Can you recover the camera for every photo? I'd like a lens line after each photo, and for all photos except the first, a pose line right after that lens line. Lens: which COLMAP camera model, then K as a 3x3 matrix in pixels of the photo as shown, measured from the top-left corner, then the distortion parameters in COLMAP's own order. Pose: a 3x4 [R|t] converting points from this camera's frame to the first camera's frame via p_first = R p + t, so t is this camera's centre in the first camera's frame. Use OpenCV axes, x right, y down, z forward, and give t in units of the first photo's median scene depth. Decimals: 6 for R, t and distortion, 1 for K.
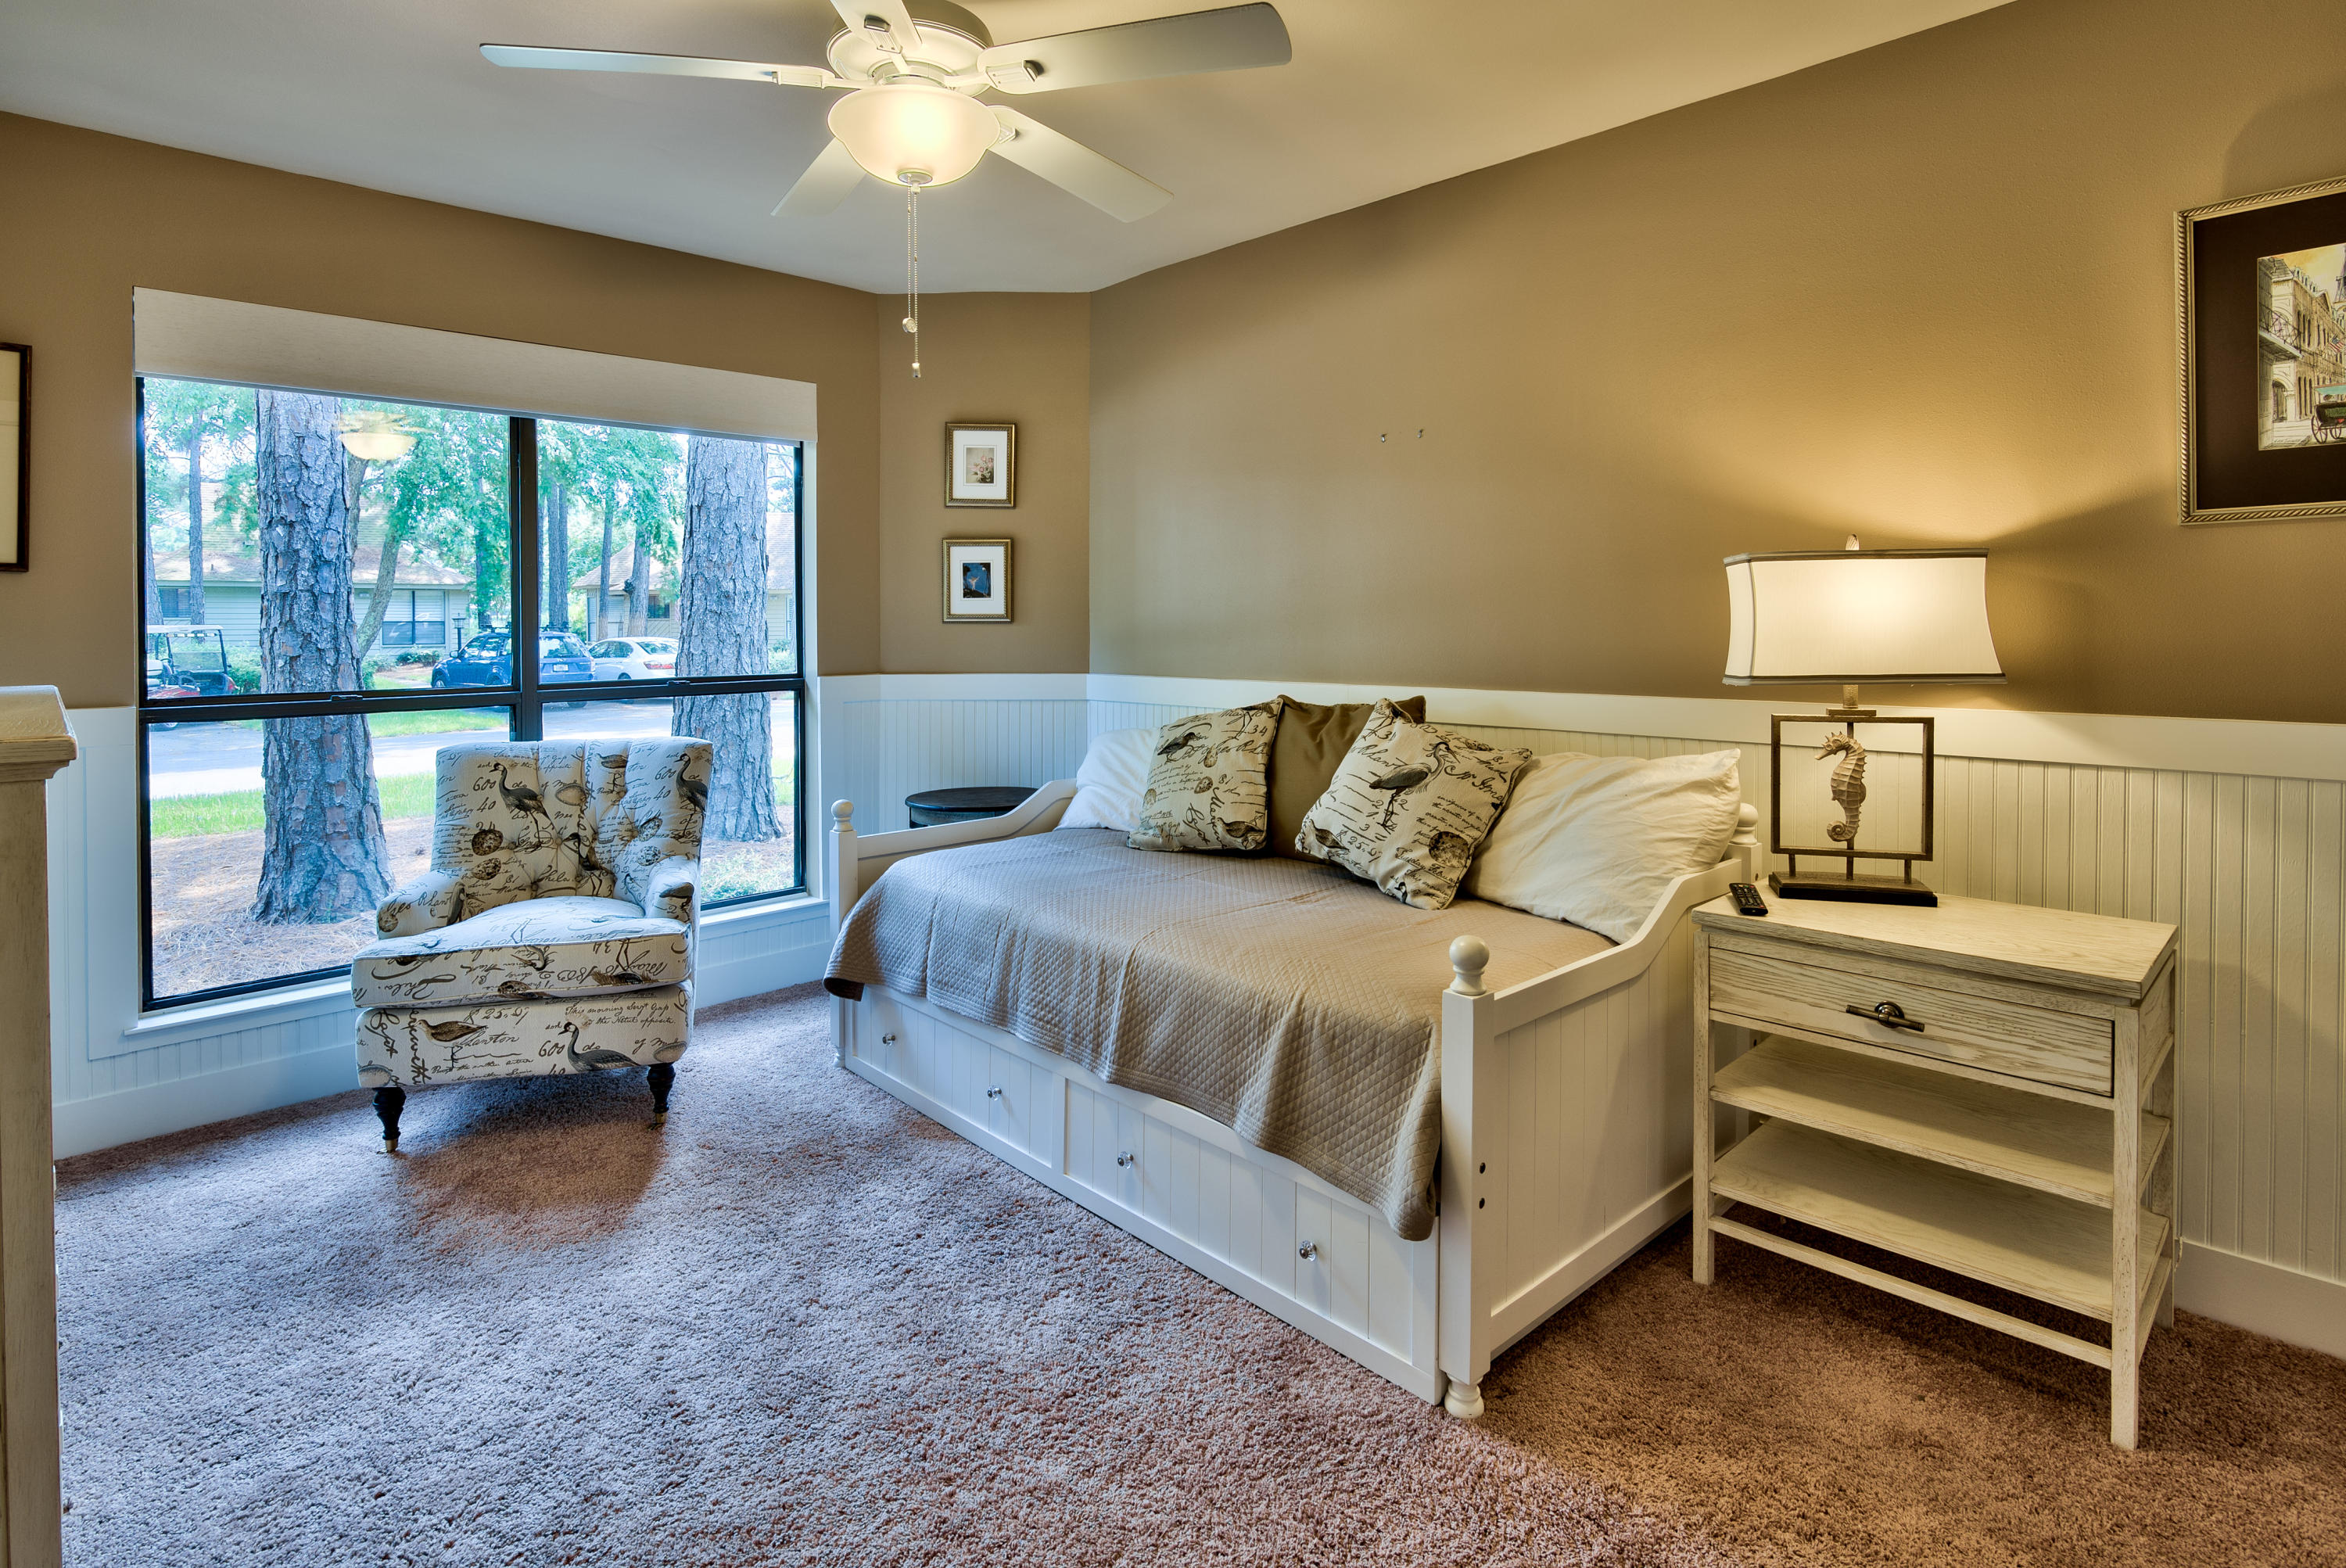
lens RADIAL K [[1184.8, 0, 1180.5], [0, 1184.8, 799.3], [0, 0, 1]] dist [-0.002036, -0.001989]
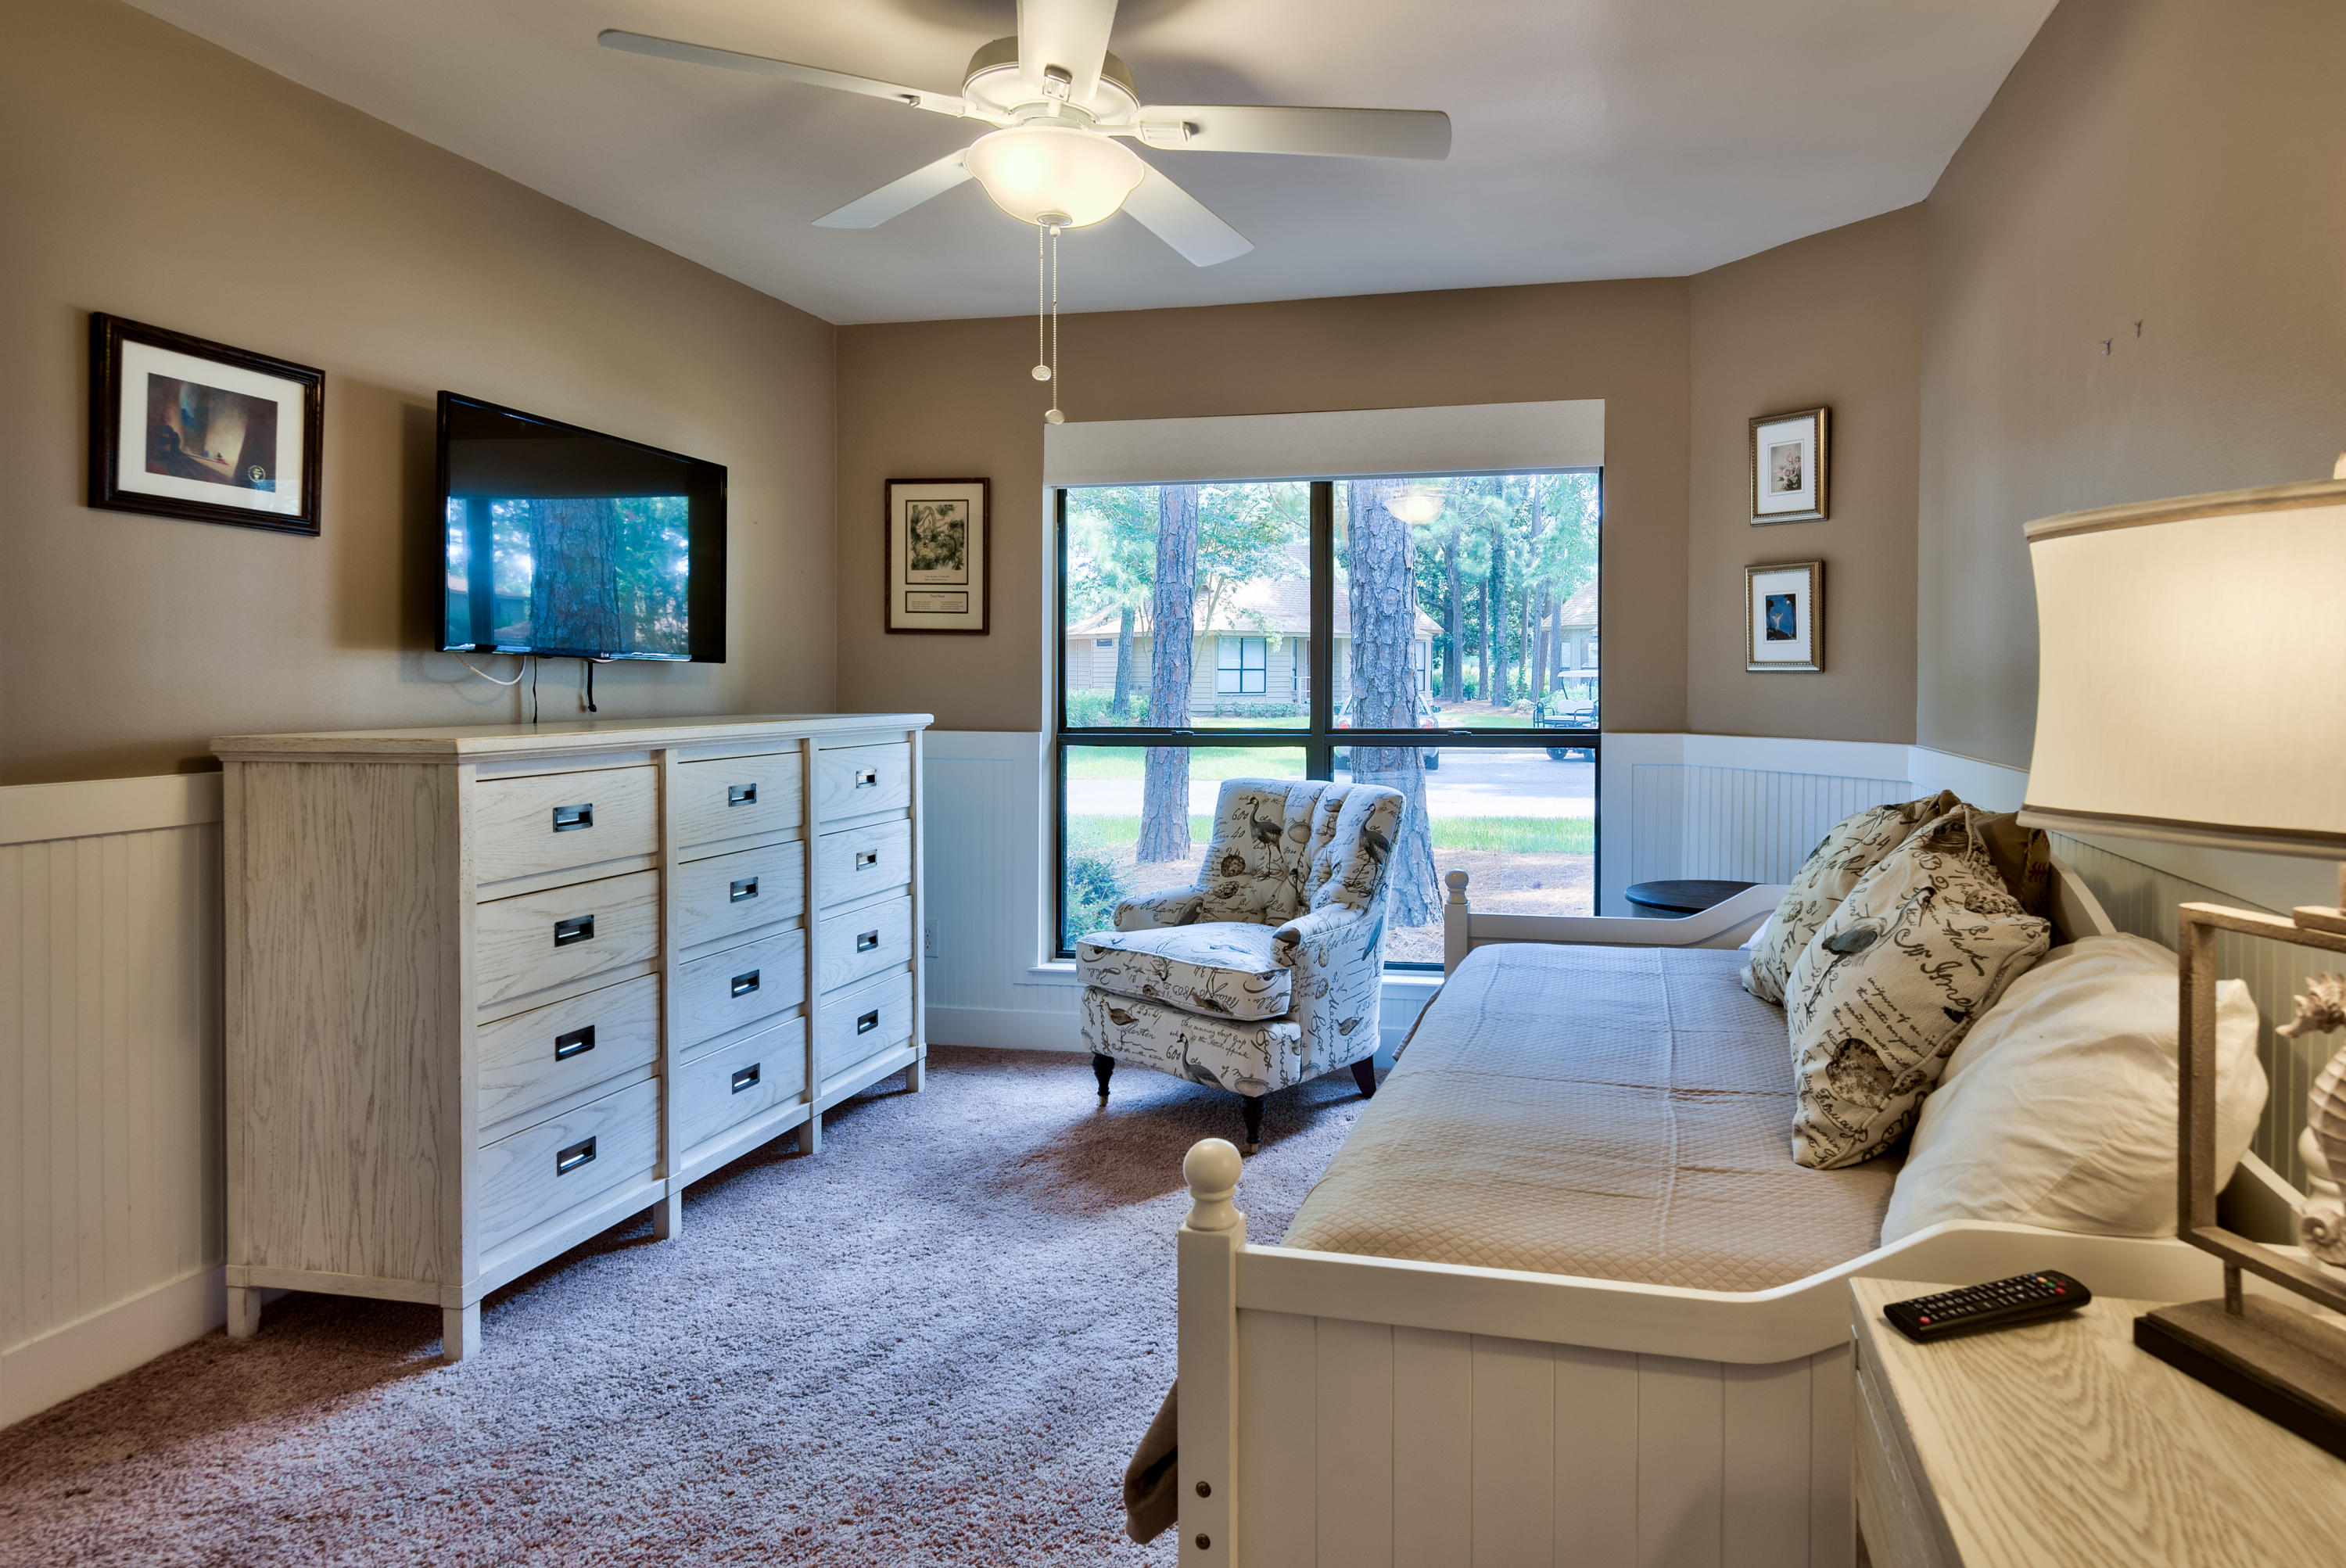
lens RADIAL K [[1287.2, 0, 1173.7], [0, 1287.2, 836.1], [0, 0, 1]] dist [0.016292, 0.000302]
pose [[0.560413, 0.107829, -0.821164, 0.384546], [-0.123373, 0.991295, 0.045972, -0.041479], [0.818973, 0.075546, 0.568837, 0.257507]]
